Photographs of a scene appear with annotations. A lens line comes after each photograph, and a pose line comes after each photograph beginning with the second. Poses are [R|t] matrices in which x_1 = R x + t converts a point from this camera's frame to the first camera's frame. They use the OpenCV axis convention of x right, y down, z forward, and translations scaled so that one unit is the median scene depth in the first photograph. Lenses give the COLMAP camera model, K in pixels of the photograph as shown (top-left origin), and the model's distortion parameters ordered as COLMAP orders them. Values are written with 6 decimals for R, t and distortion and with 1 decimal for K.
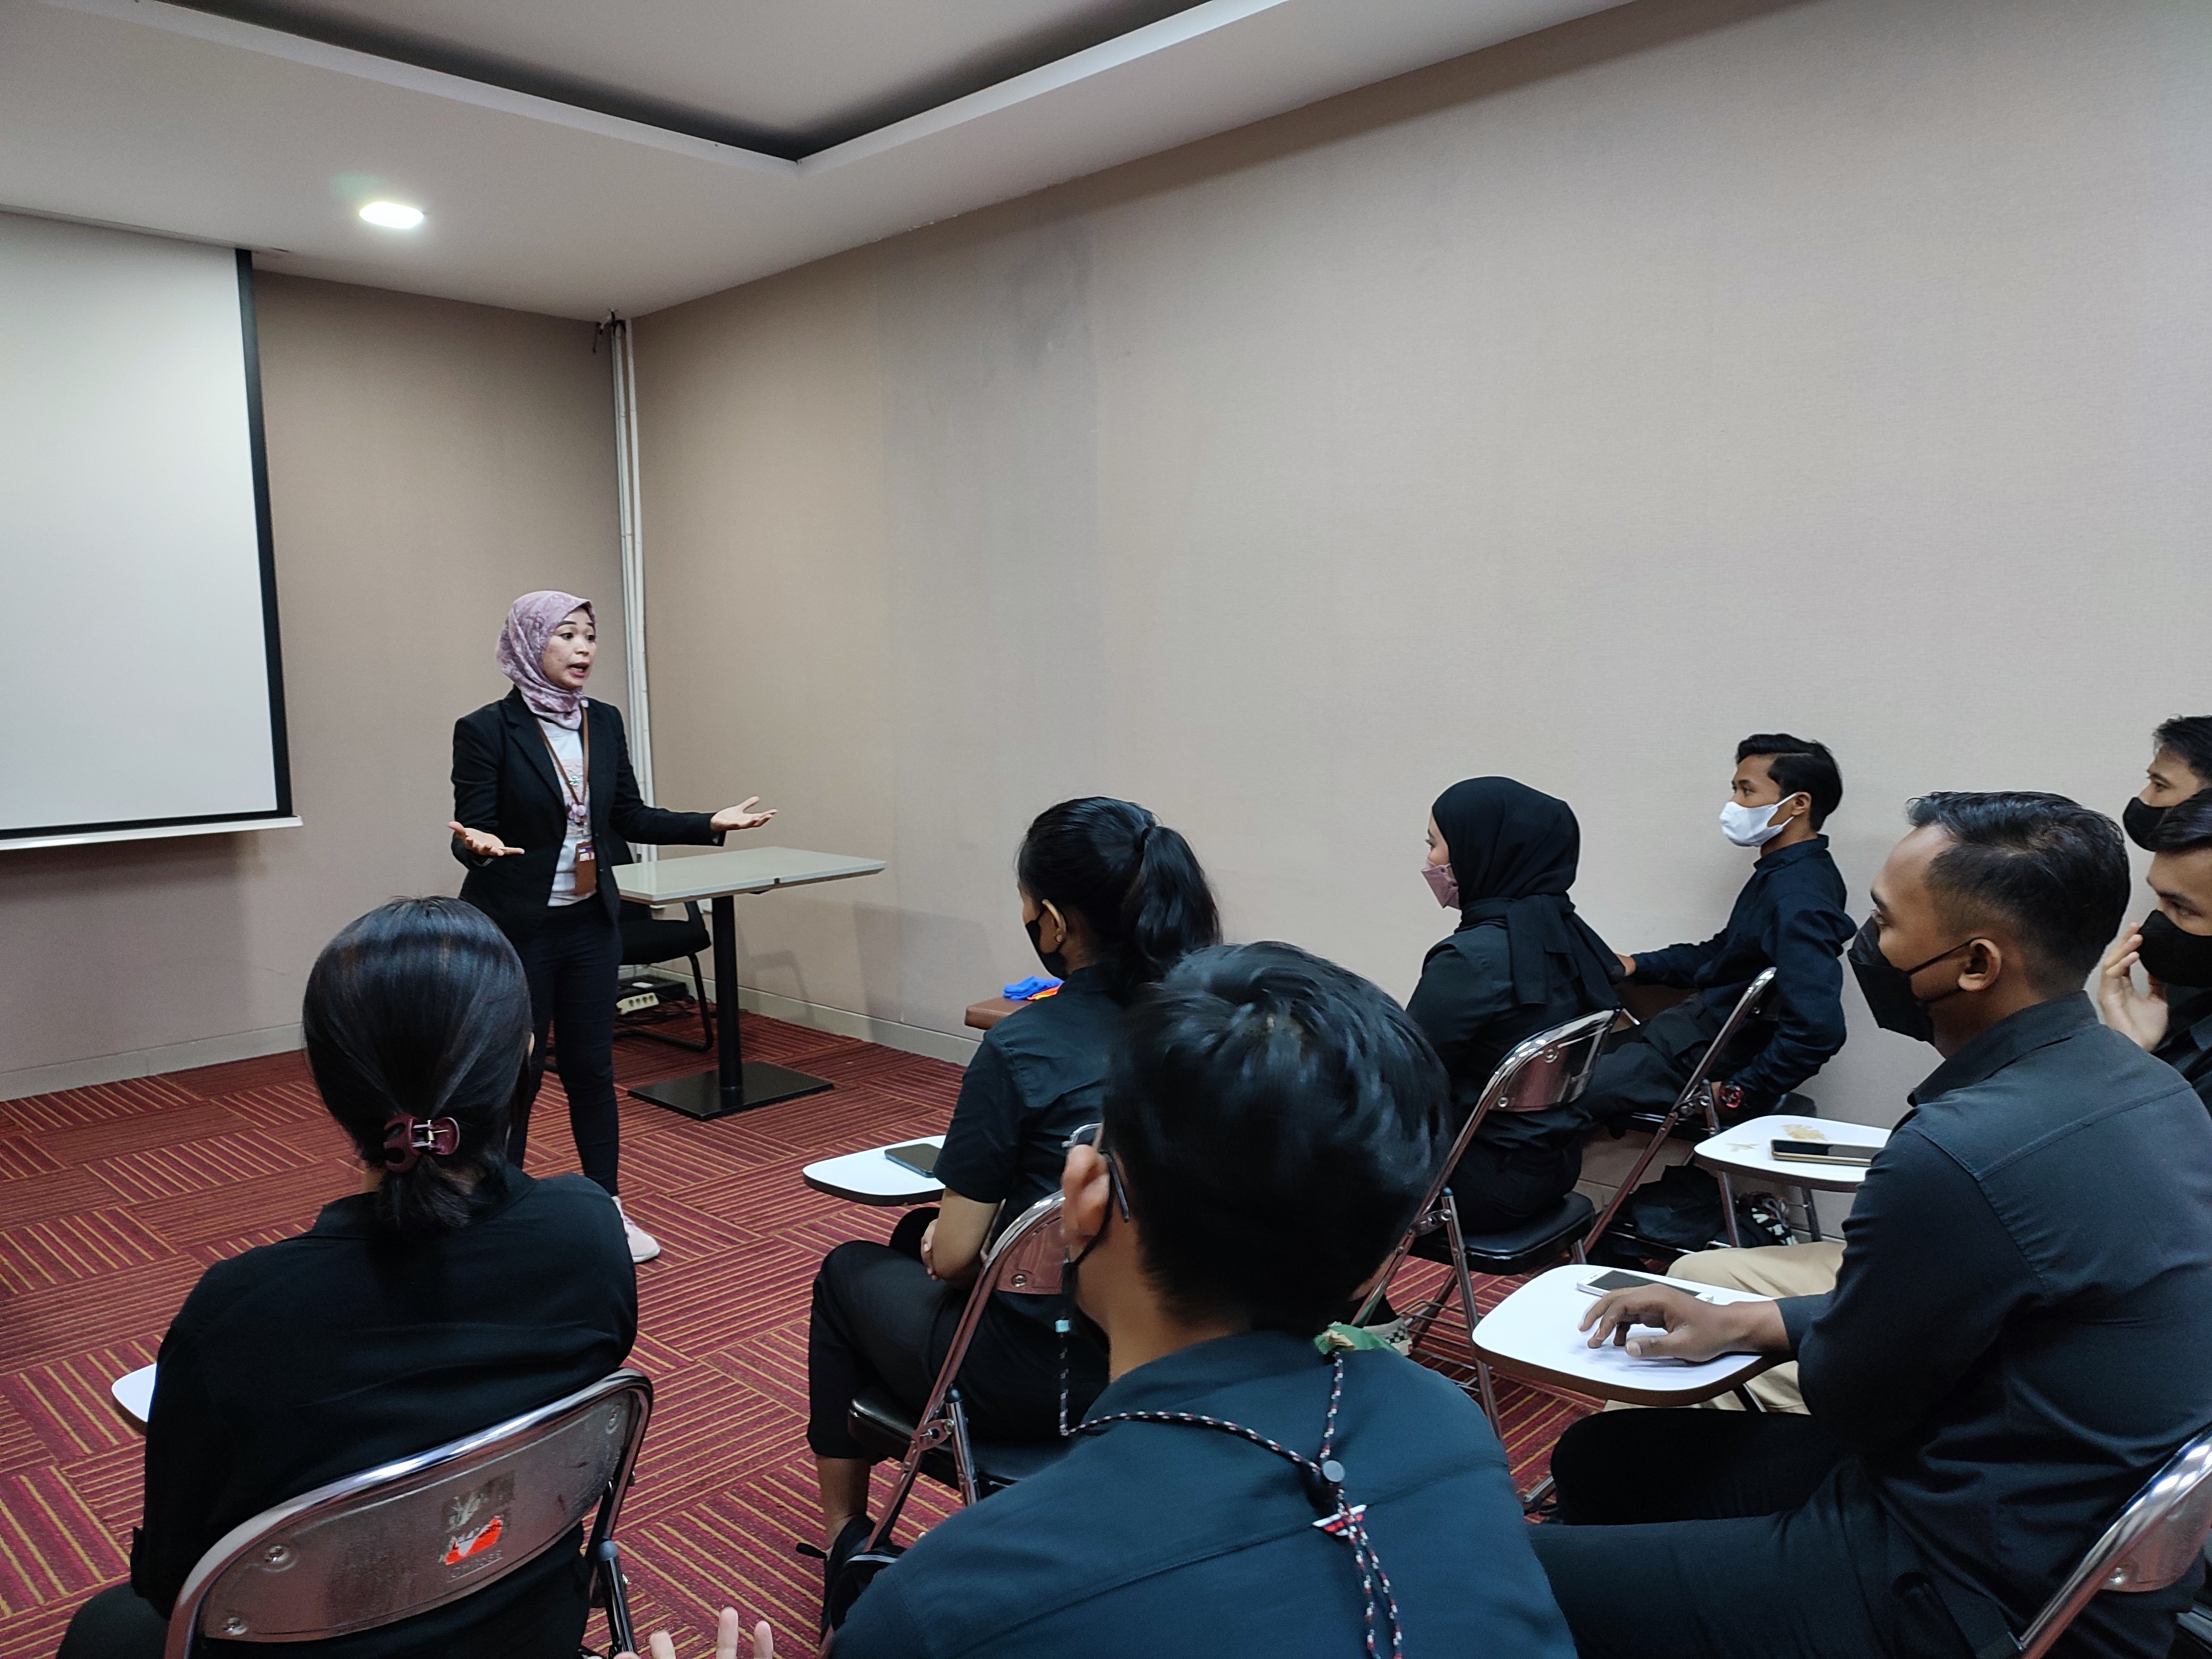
lens RADIAL K [[1665.9, 0, 1145.0], [0, 1665.9, 836.7], [0, 0, 1]] dist [0.023617, -0.000026]
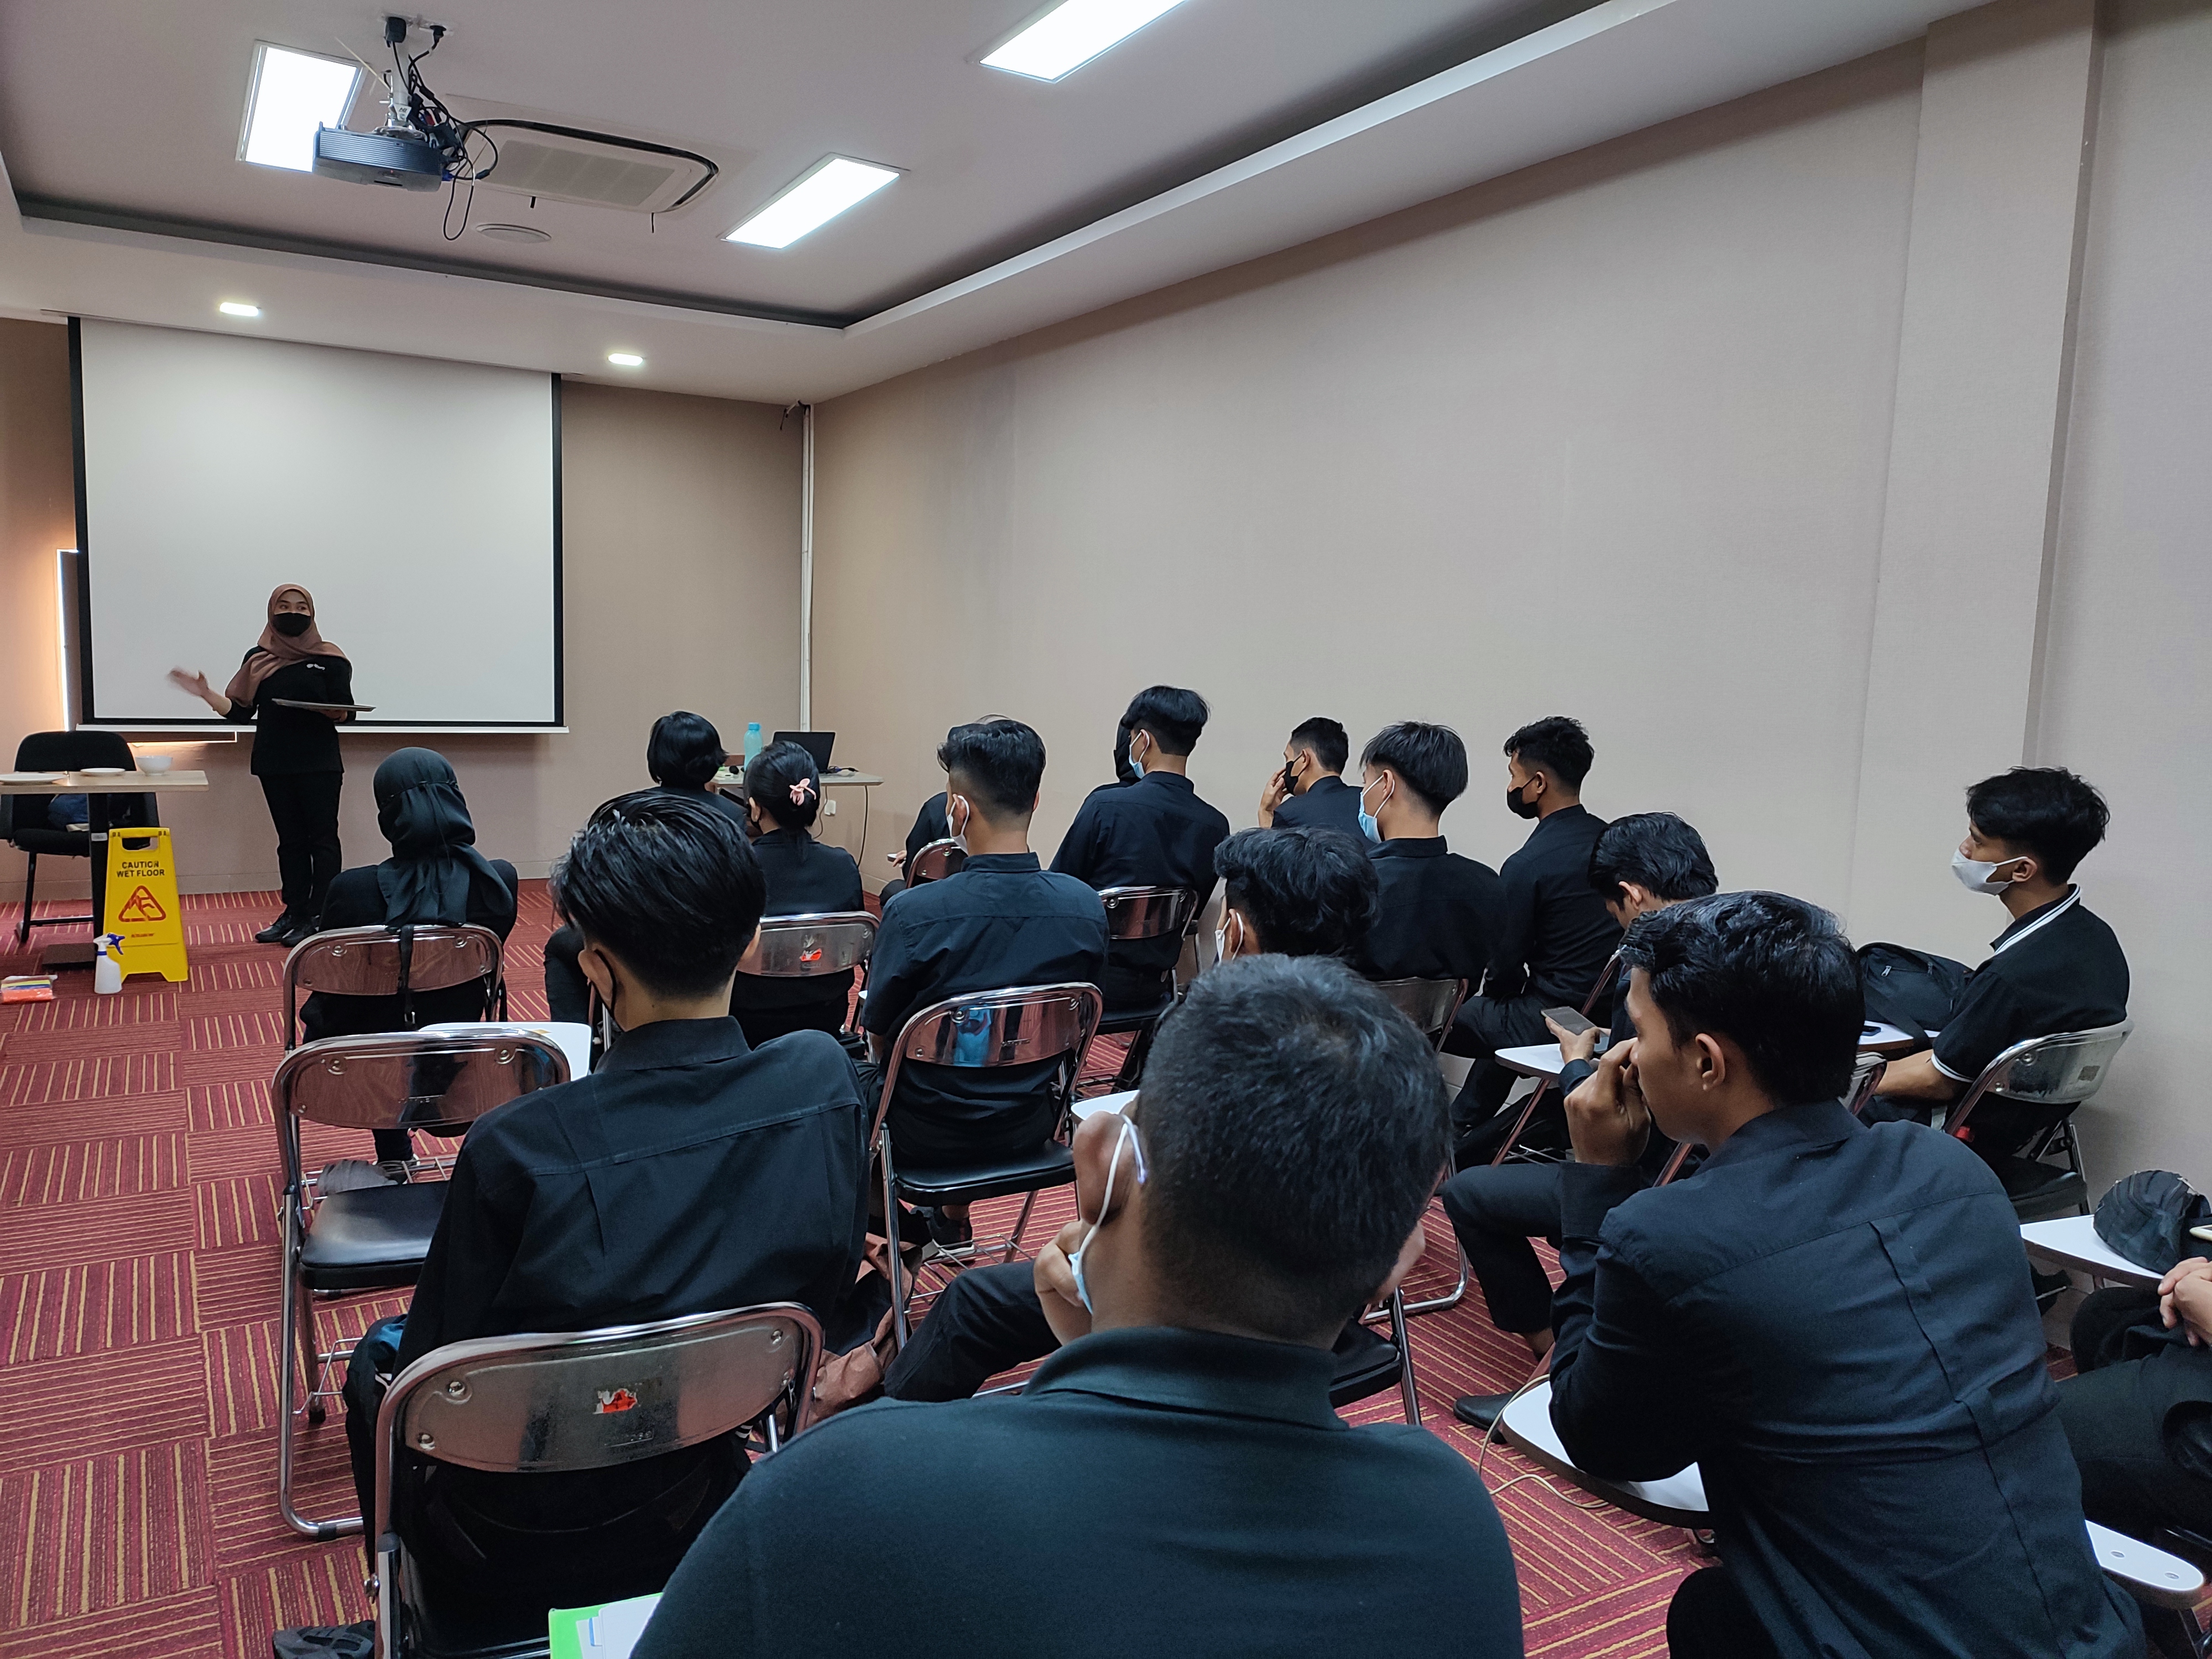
lens RADIAL K [[1607.7, 0, 1038.5], [0, 1607.7, 835.2], [0, 0, 1]] dist [0.009828, -0.002709]
pose [[0.953348, 0.085453, -0.289525, 0.384682], [-0.082201, 0.996341, 0.023398, 0.018372], [0.290465, 0.001493, 0.956884, -0.341141]]
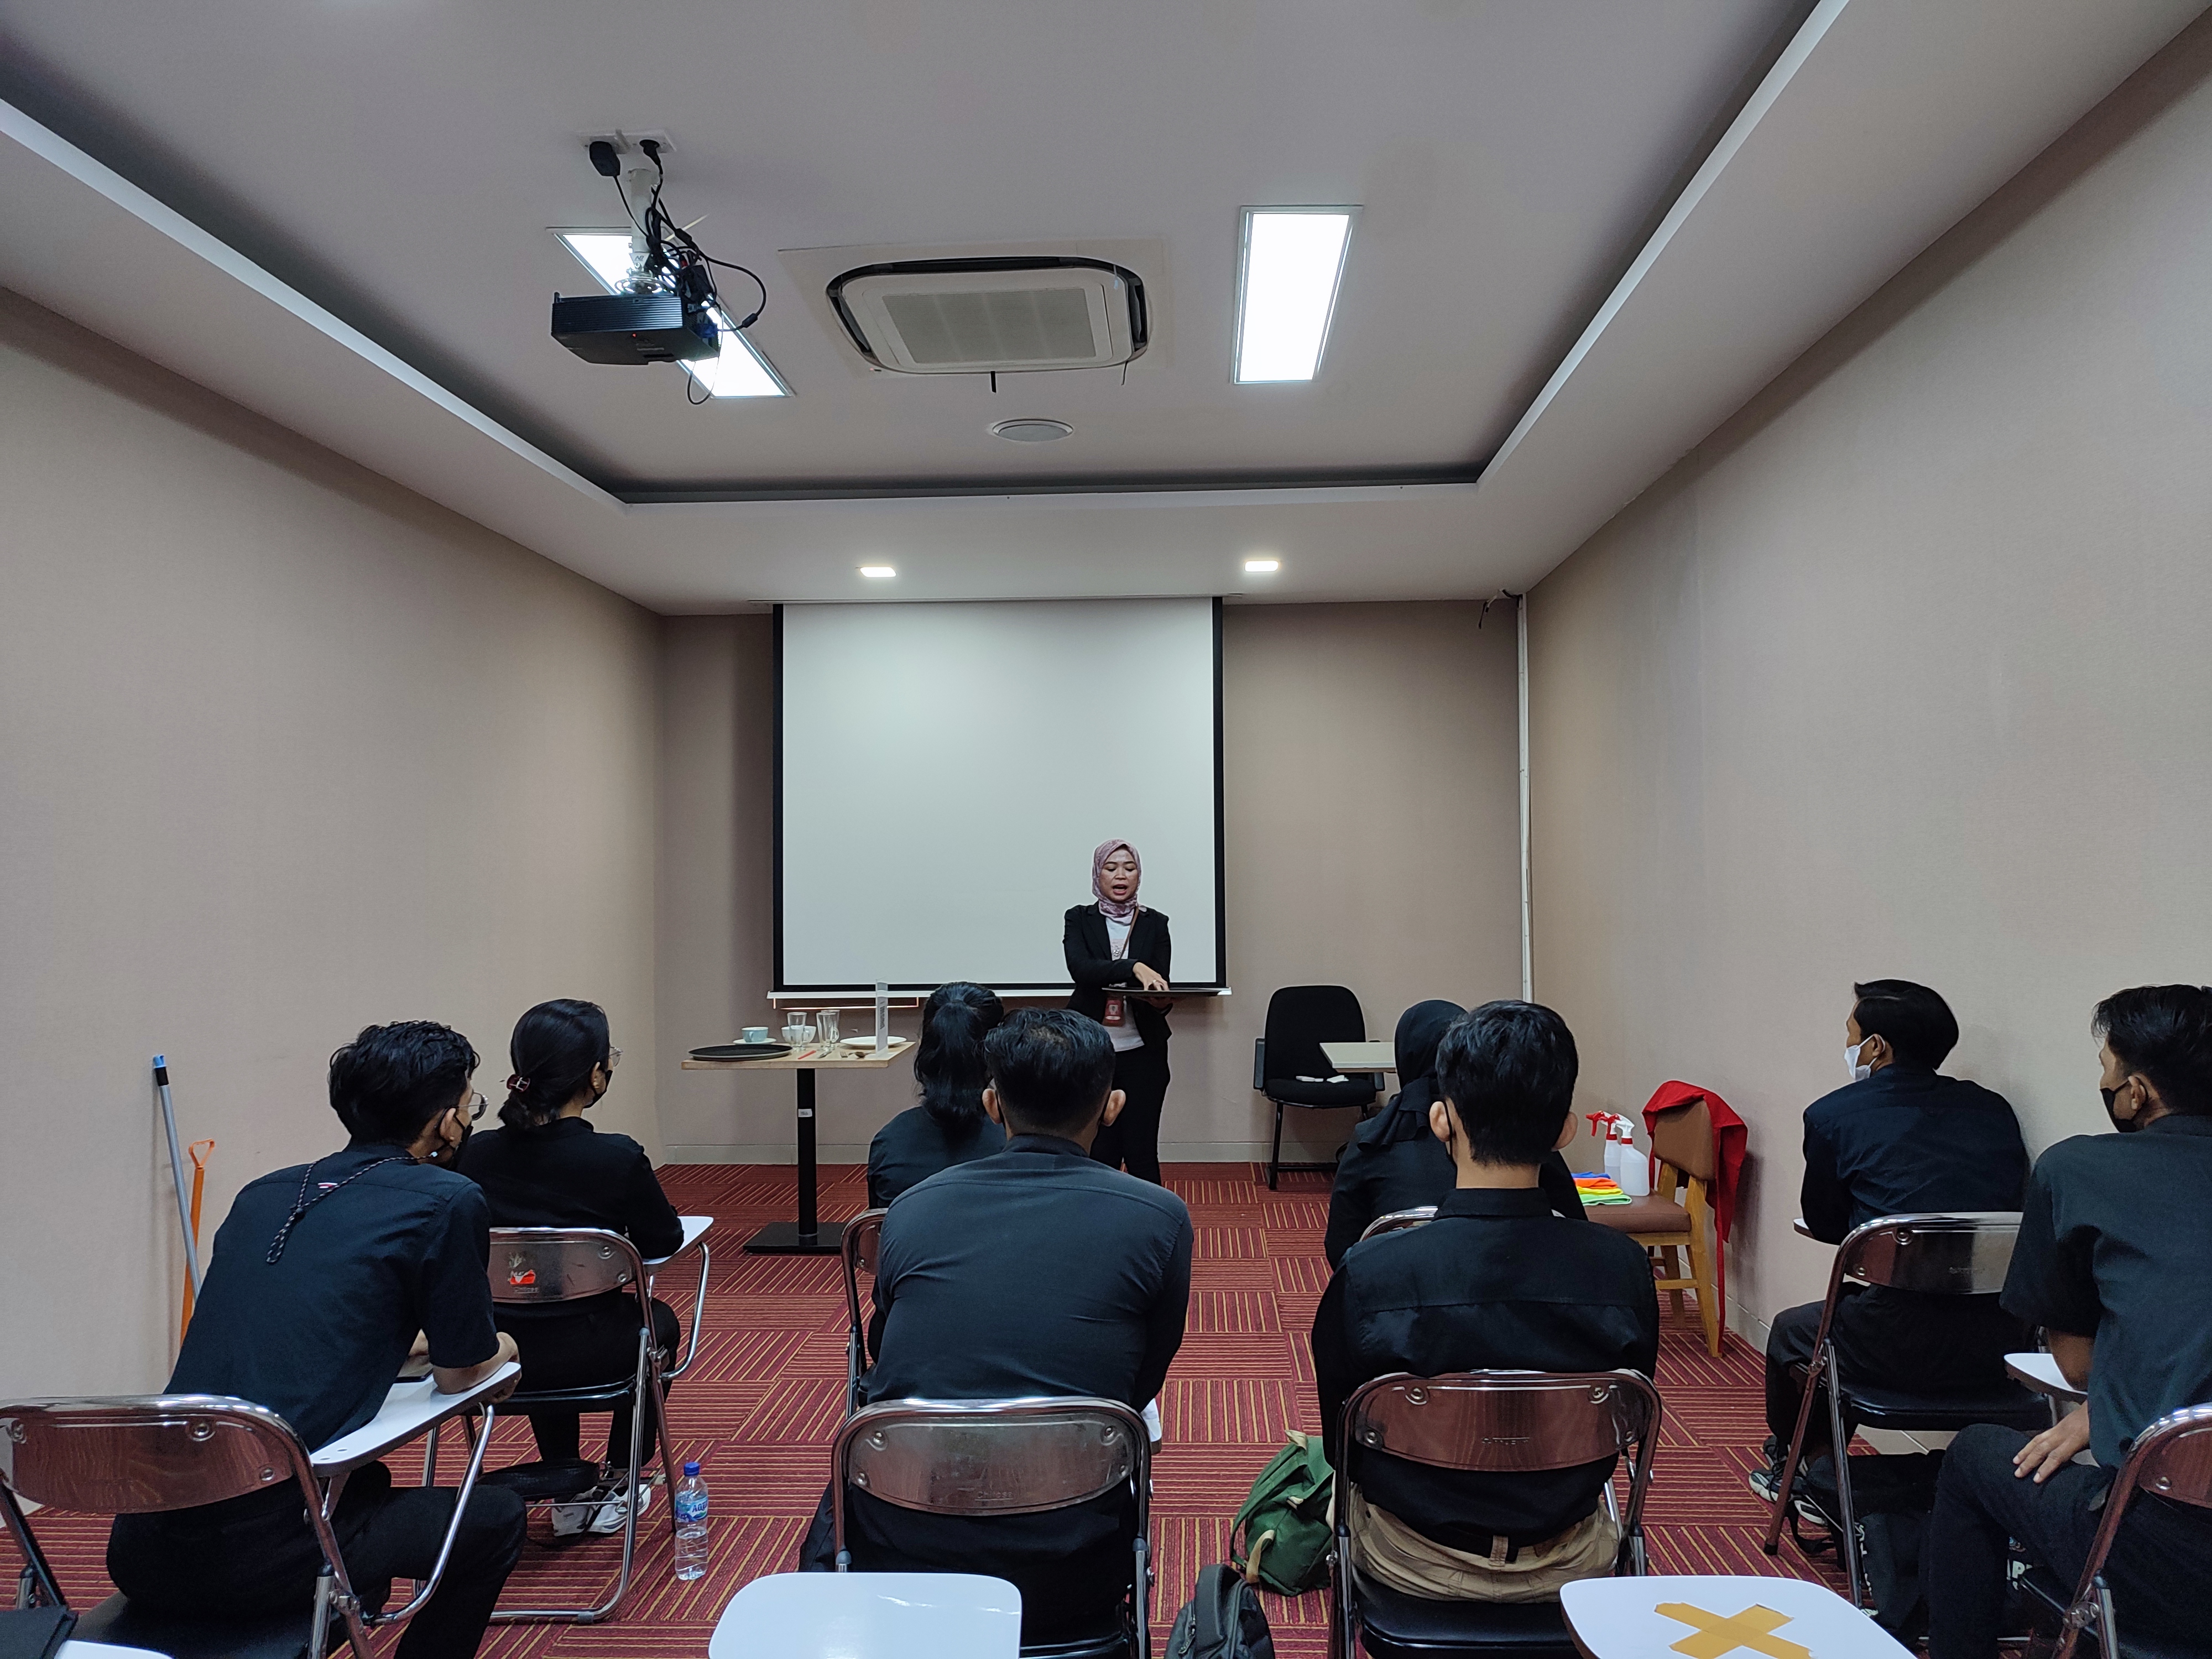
lens RADIAL K [[1607.7, 0, 1038.5], [0, 1607.7, 835.2], [0, 0, 1]] dist [0.009828, -0.002709]
pose [[0.649043, -0.013582, -0.760631, 0.420777], [-0.077722, 0.993425, -0.084058, -0.013407], [0.756771, 0.113676, 0.643720, 0.009070]]
